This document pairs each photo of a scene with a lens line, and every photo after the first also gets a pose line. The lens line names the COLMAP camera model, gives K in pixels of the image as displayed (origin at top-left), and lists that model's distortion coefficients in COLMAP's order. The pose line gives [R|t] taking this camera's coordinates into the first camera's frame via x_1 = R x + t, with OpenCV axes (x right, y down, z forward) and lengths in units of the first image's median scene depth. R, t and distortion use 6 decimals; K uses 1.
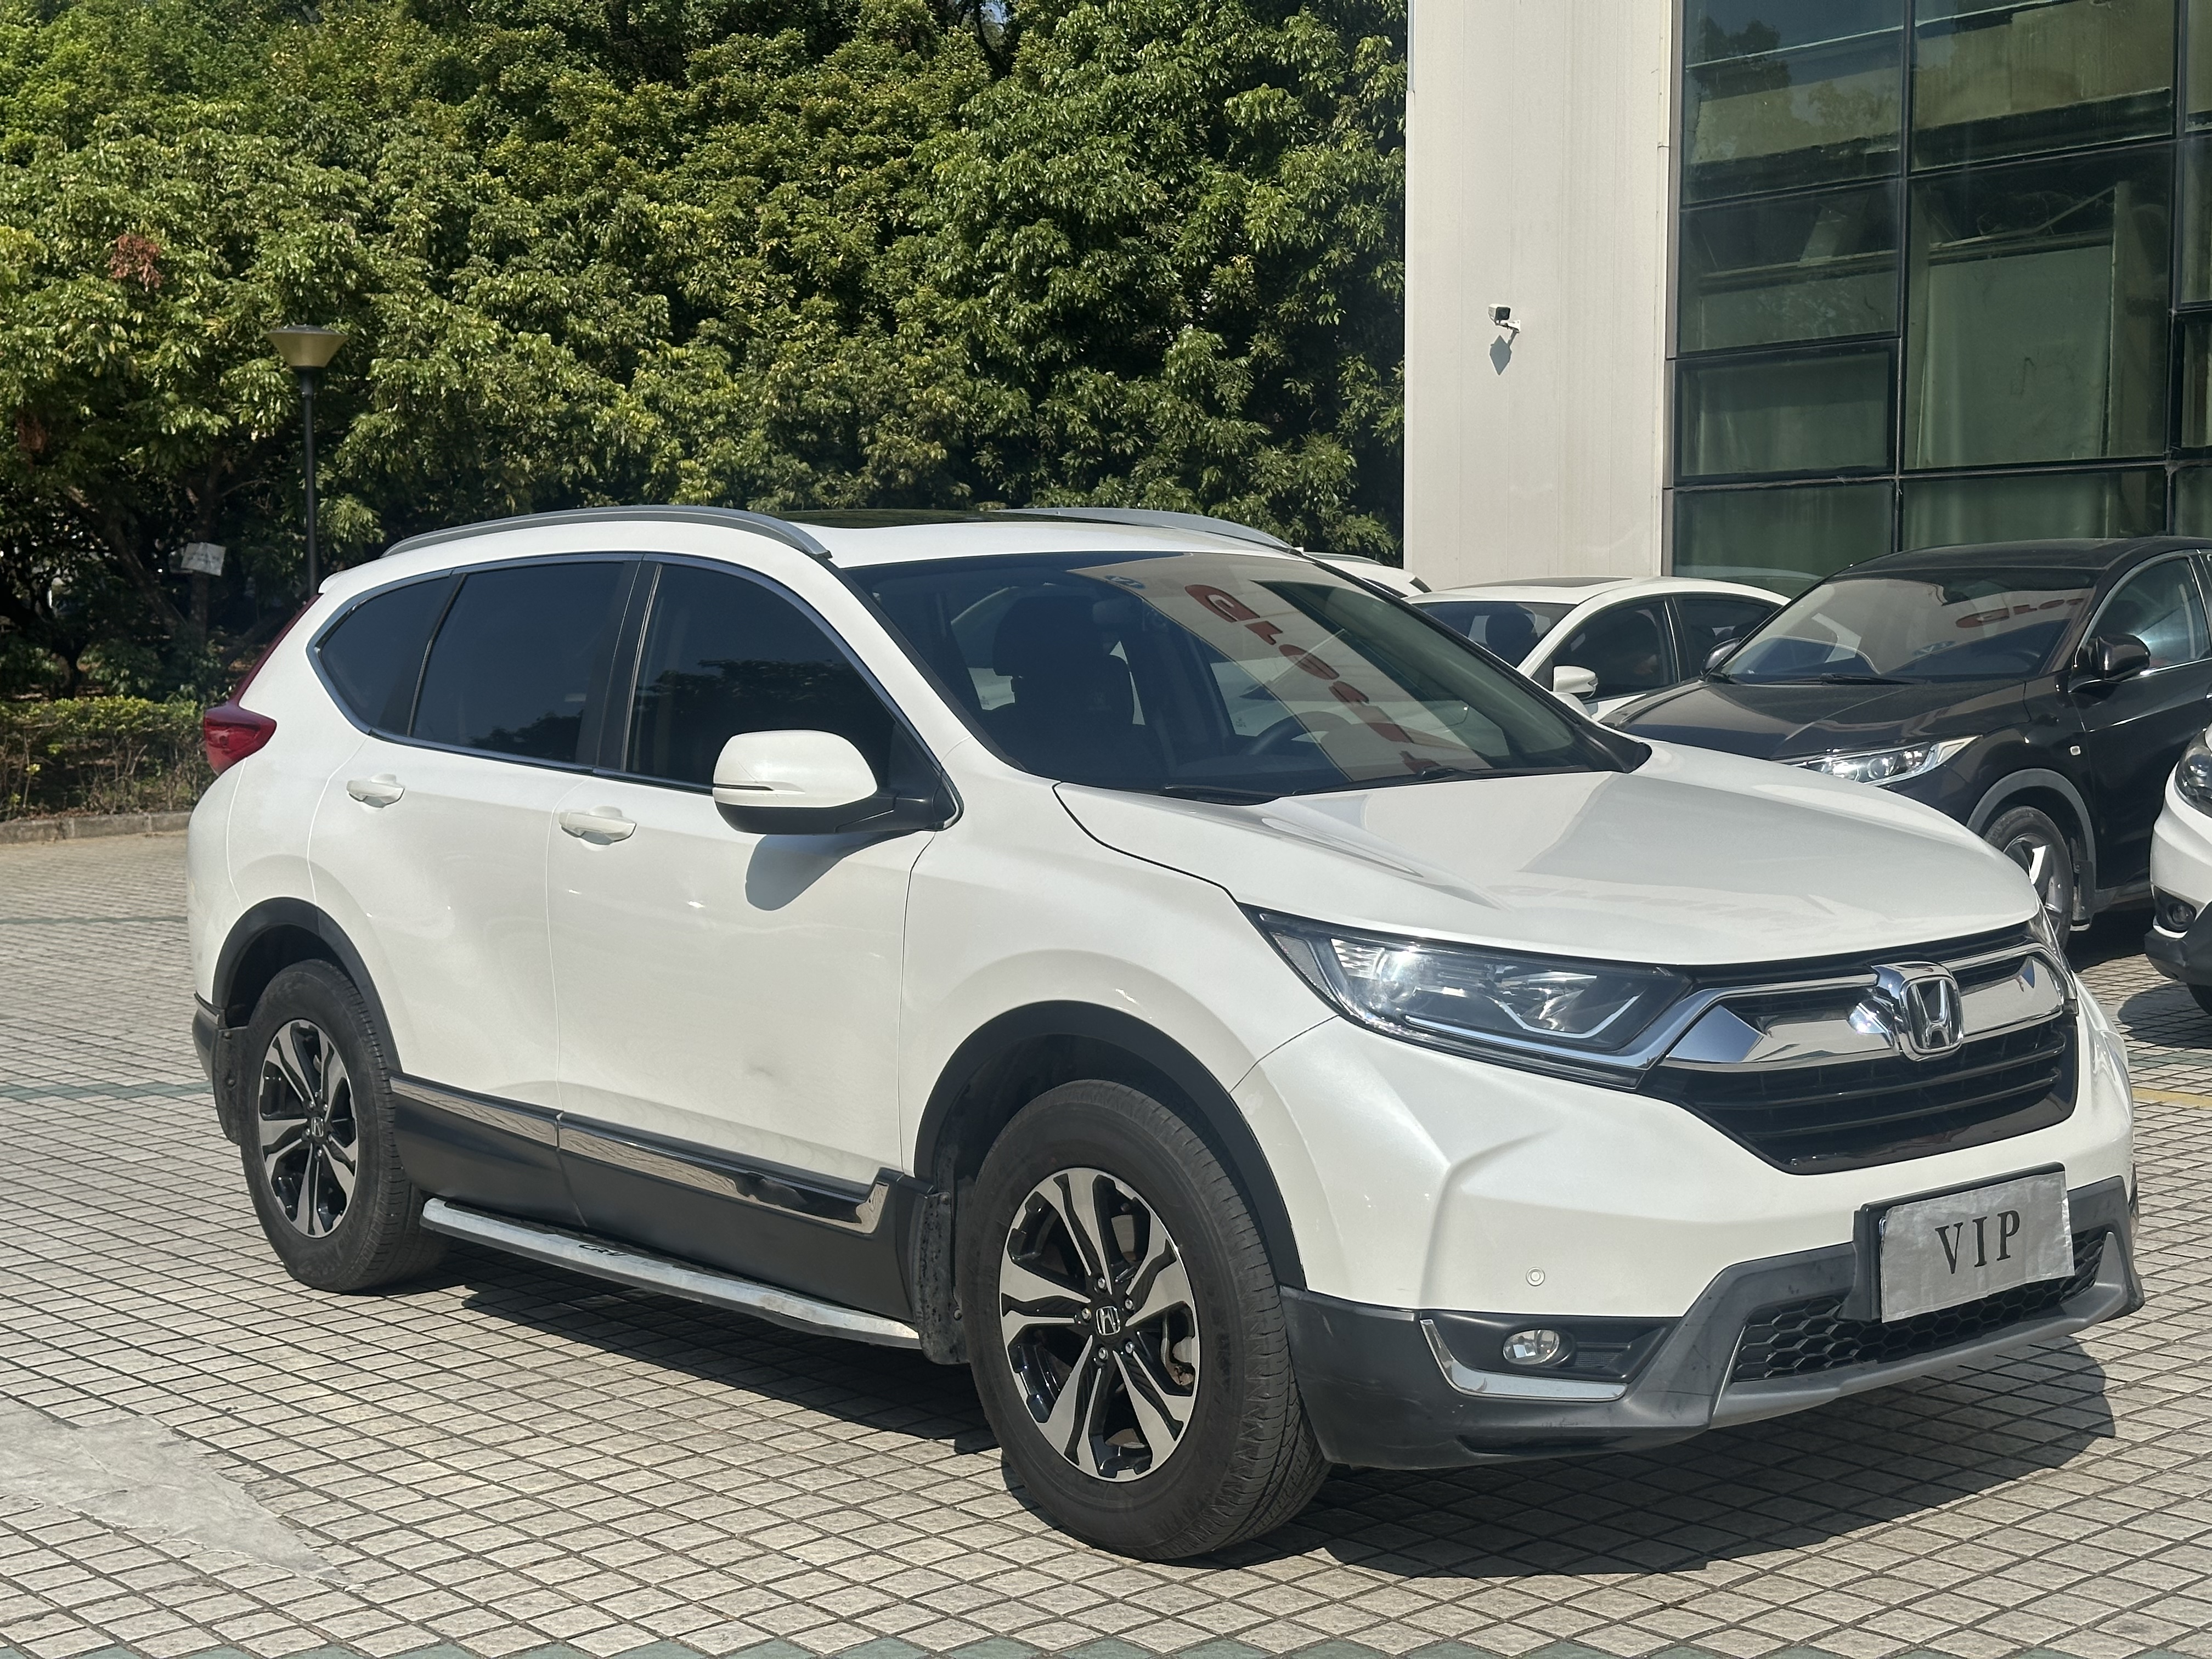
lens RADIAL K [[3113.3, 0, 1108.1], [0, 3113.3, 704.3], [0, 0, 1]] dist [0.116357, -0.008936]
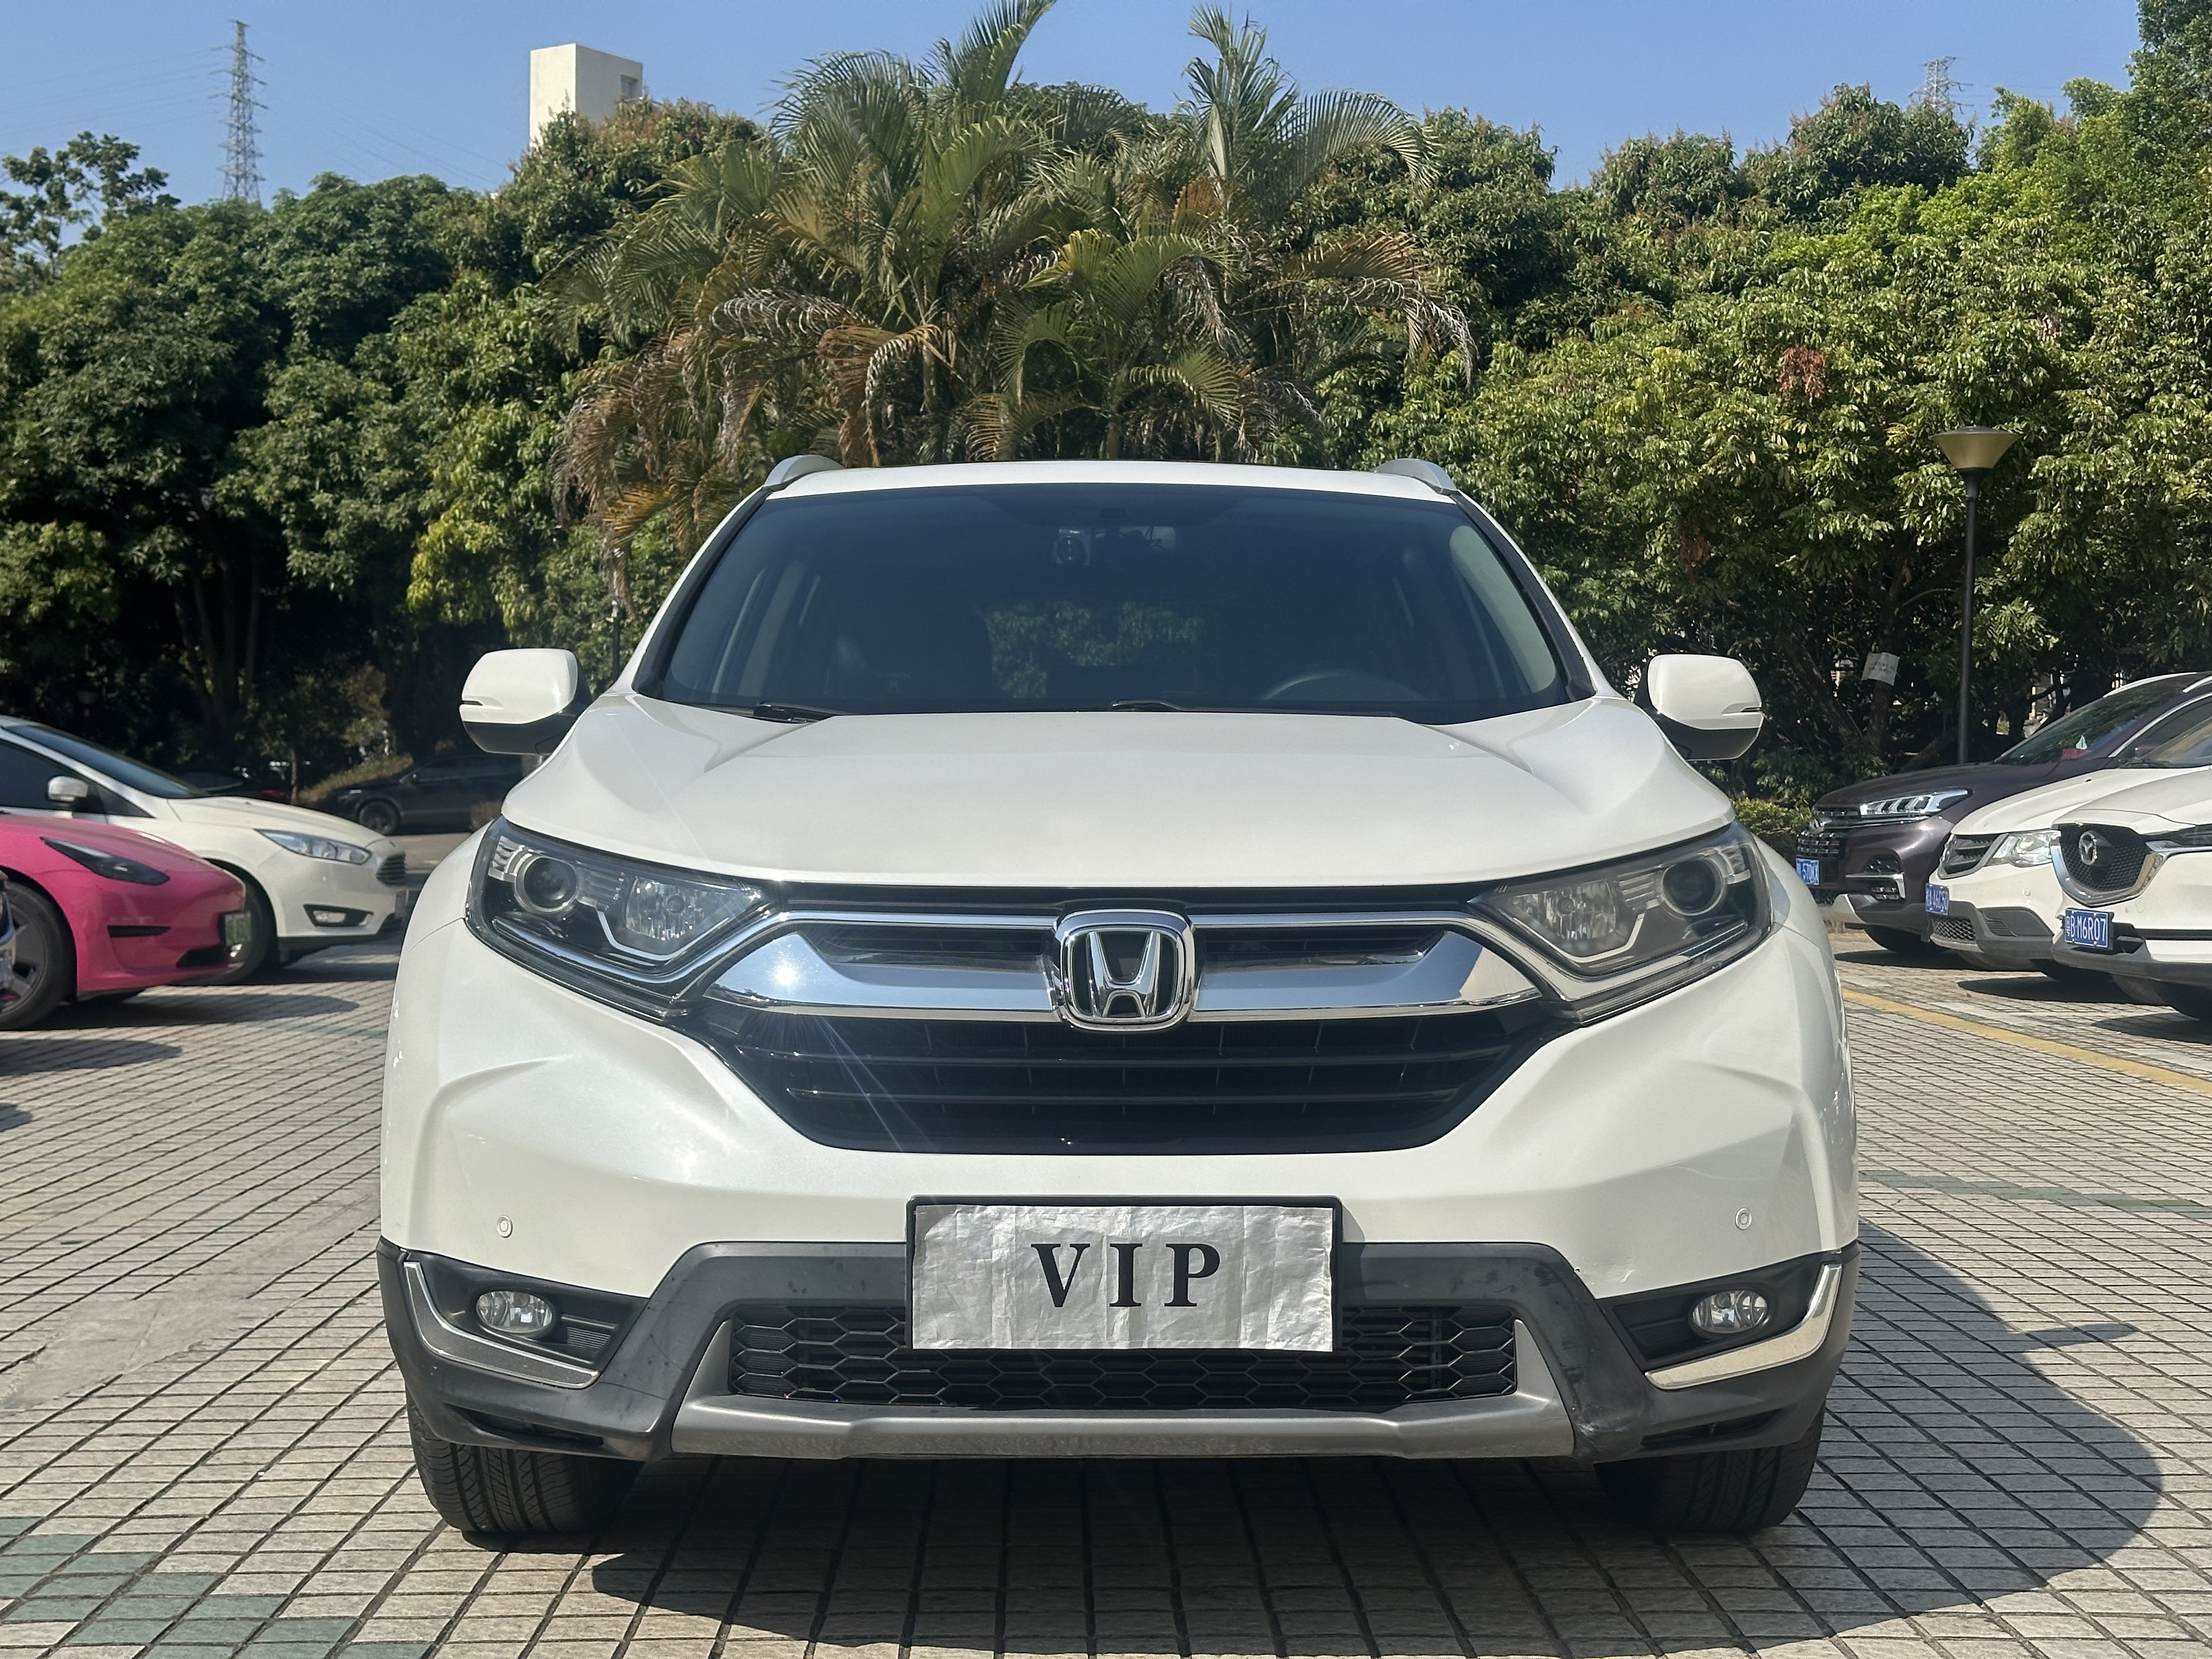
lens RADIAL K [[3067.8, 0, 1106.0], [0, 3067.8, 829.5], [0, 0, 1]] dist [0.091589, -0.081142]
pose [[0.768448, 0.028610, -0.639272, 0.160764], [-0.035994, 0.999351, 0.001458, 0.013577], [0.638899, 0.021890, 0.768979, 0.092460]]
